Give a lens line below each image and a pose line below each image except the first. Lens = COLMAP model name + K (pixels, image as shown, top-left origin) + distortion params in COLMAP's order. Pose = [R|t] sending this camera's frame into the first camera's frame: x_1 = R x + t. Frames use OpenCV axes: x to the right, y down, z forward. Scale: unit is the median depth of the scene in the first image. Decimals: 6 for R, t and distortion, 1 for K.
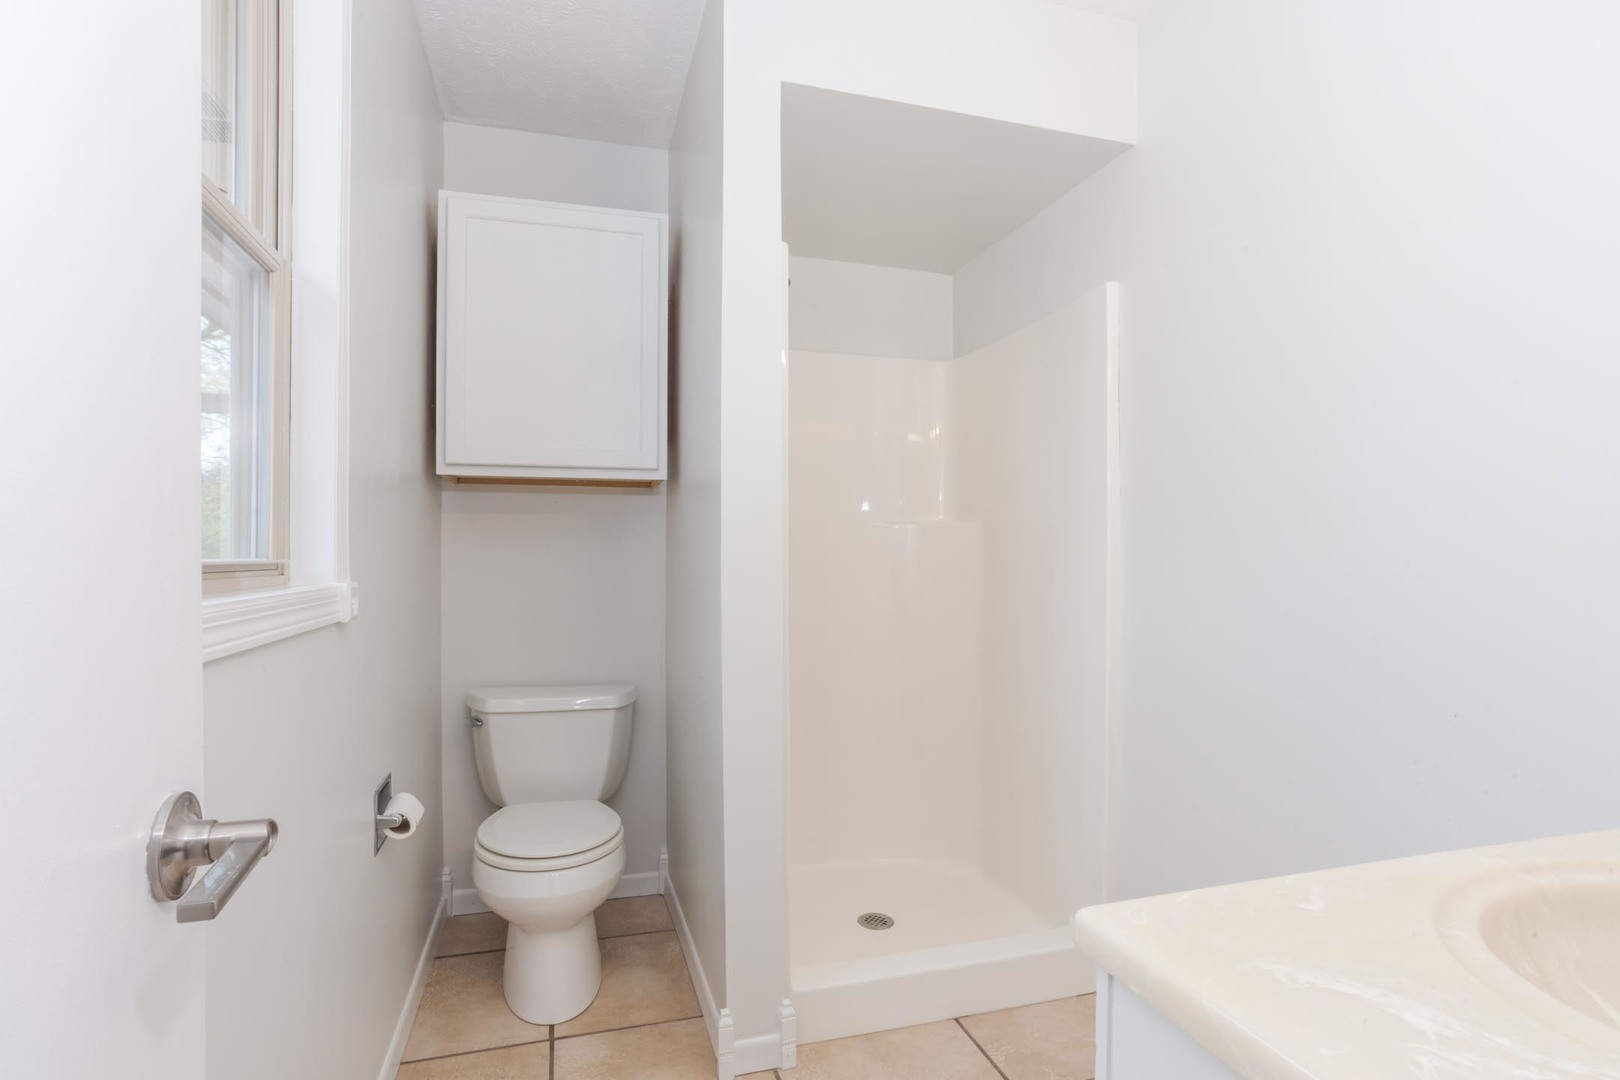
lens RADIAL K [[782.8, 0, 813.0], [0, 782.8, 533.8], [0, 0, 1]] dist [-0.056552, 0.032676]
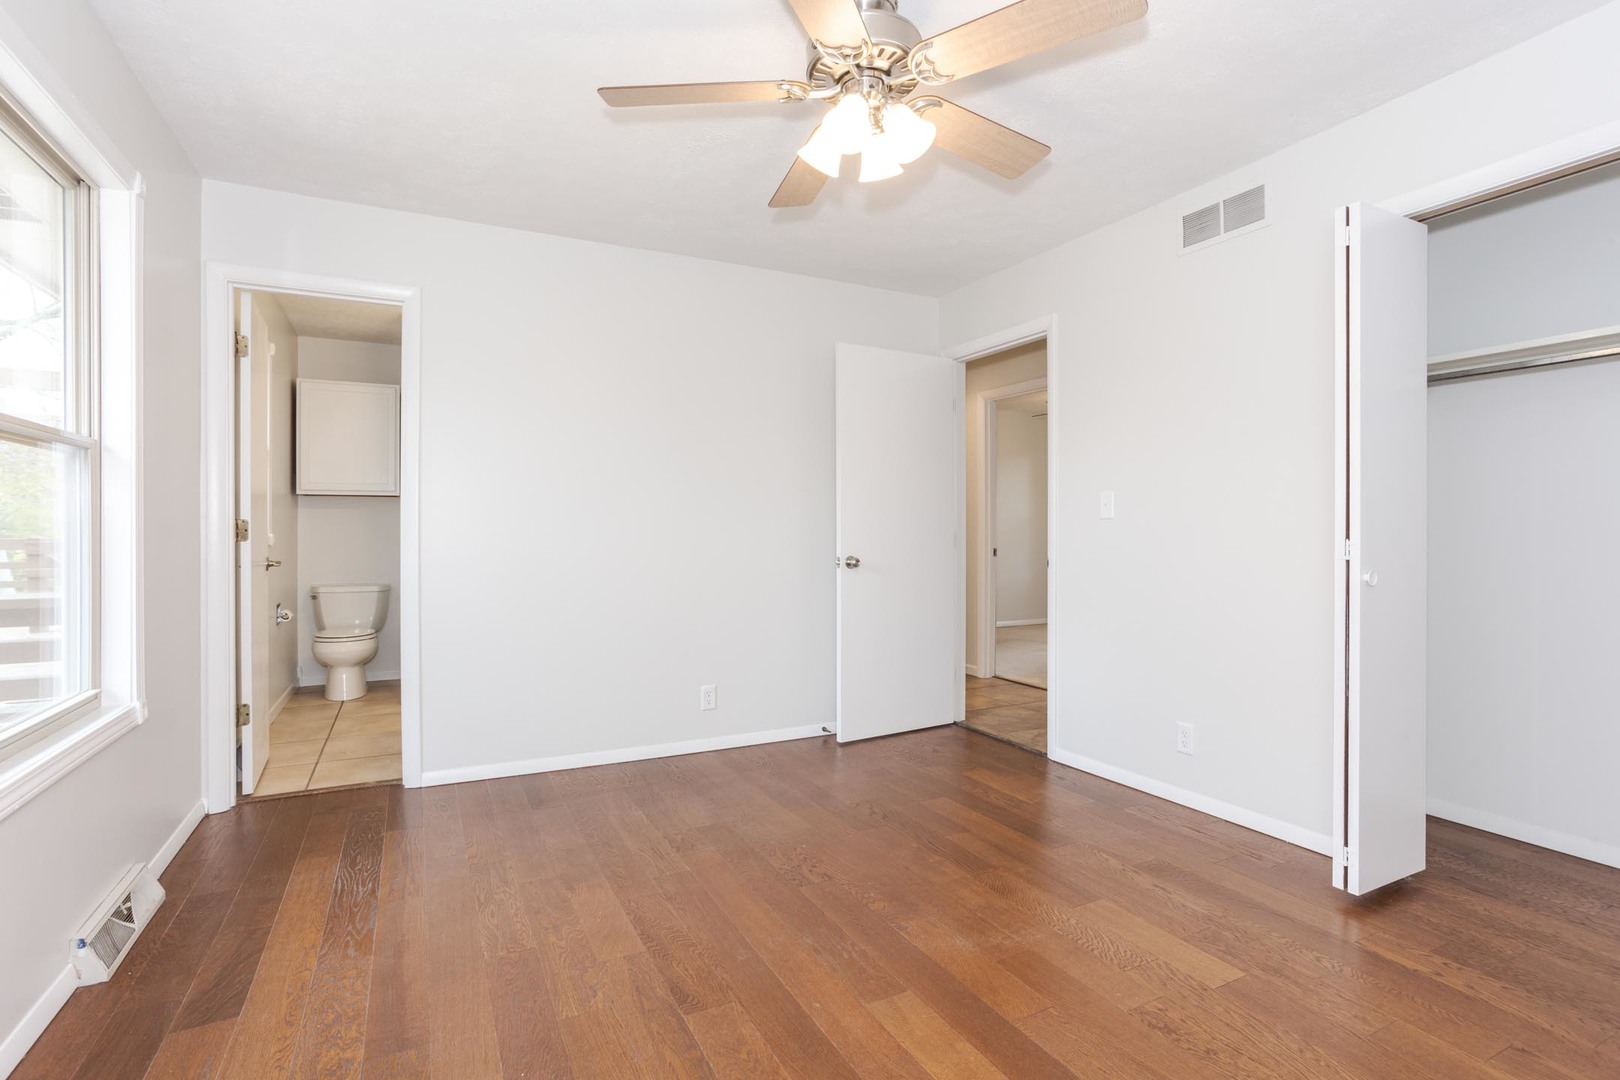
lens RADIAL K [[782.8, 0, 813.0], [0, 782.8, 533.8], [0, 0, 1]] dist [-0.056552, 0.032676]
pose [[0.988734, 0.000413, 0.149681, 0.749084], [-0.002448, 0.999907, 0.013412, 0.014522], [-0.149662, -0.013628, 0.988643, -1.614106]]
